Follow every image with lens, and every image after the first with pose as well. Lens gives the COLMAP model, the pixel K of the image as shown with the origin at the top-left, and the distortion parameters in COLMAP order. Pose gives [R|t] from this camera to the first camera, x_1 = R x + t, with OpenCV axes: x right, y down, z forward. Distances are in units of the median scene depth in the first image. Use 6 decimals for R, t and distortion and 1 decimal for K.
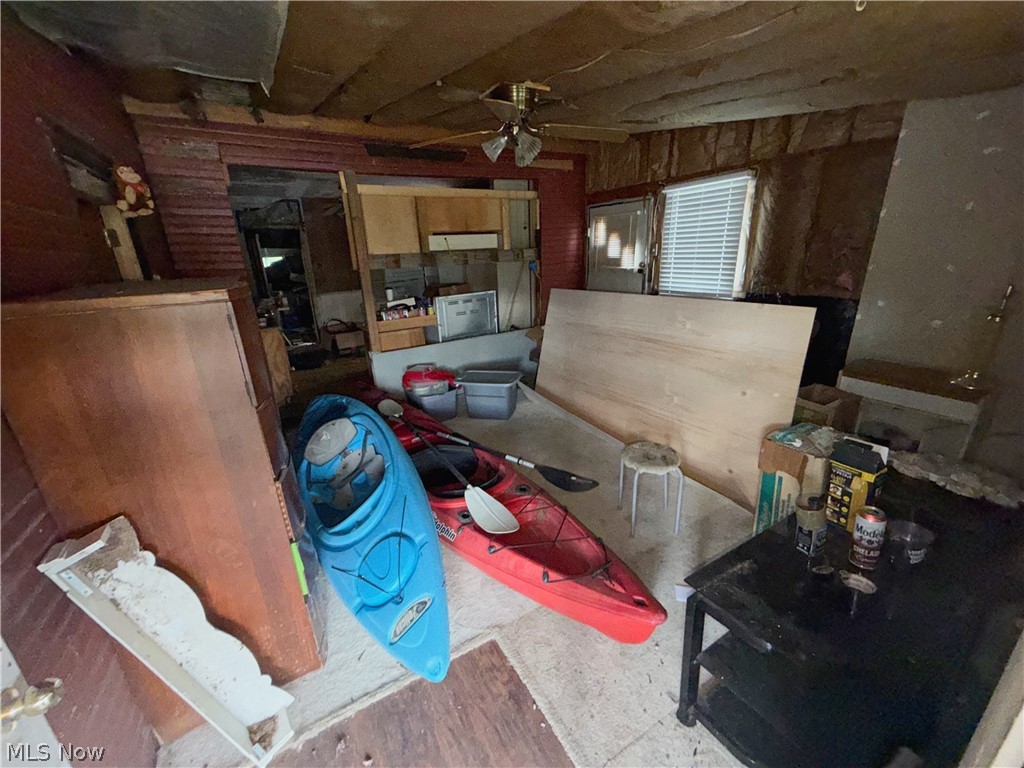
lens RADIAL K [[409.7, 0, 512.0], [0, 409.7, 384.0], [0, 0, 1]] dist [0.000836, 0.000158]
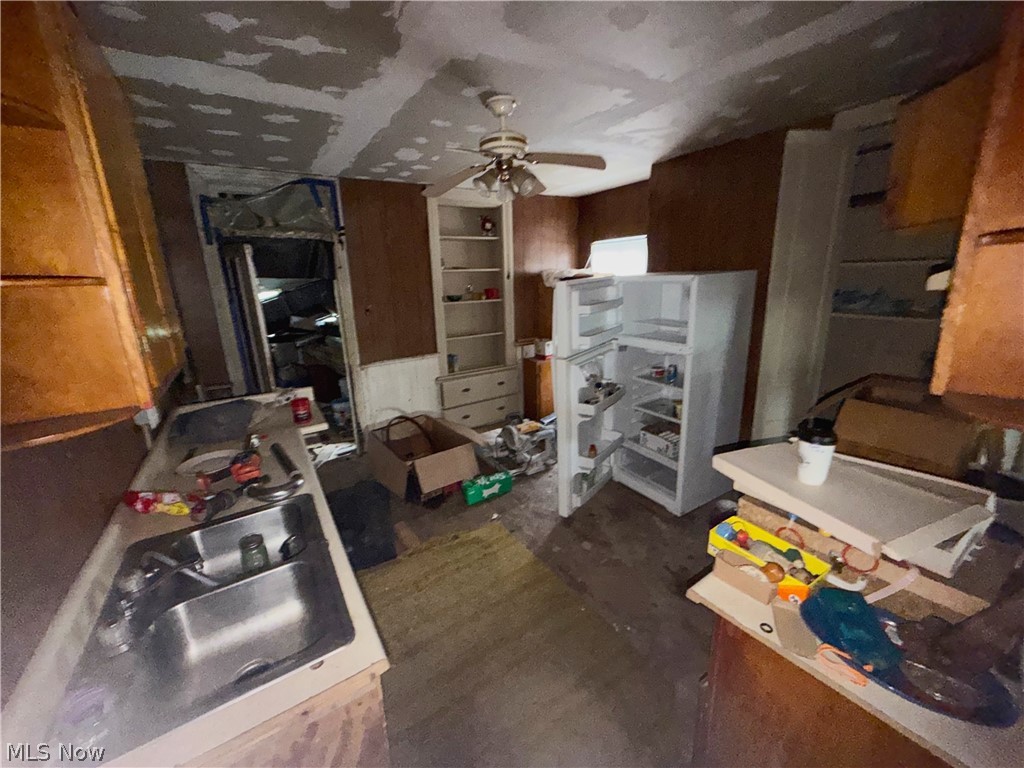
lens RADIAL K [[409.7, 0, 512.0], [0, 409.7, 384.0], [0, 0, 1]] dist [0.000836, 0.000158]
pose [[0.998928, -0.011555, 0.044834, -0.334160], [0.014651, 0.997484, -0.069356, -0.170157], [-0.043920, 0.069938, 0.996584, 0.519914]]
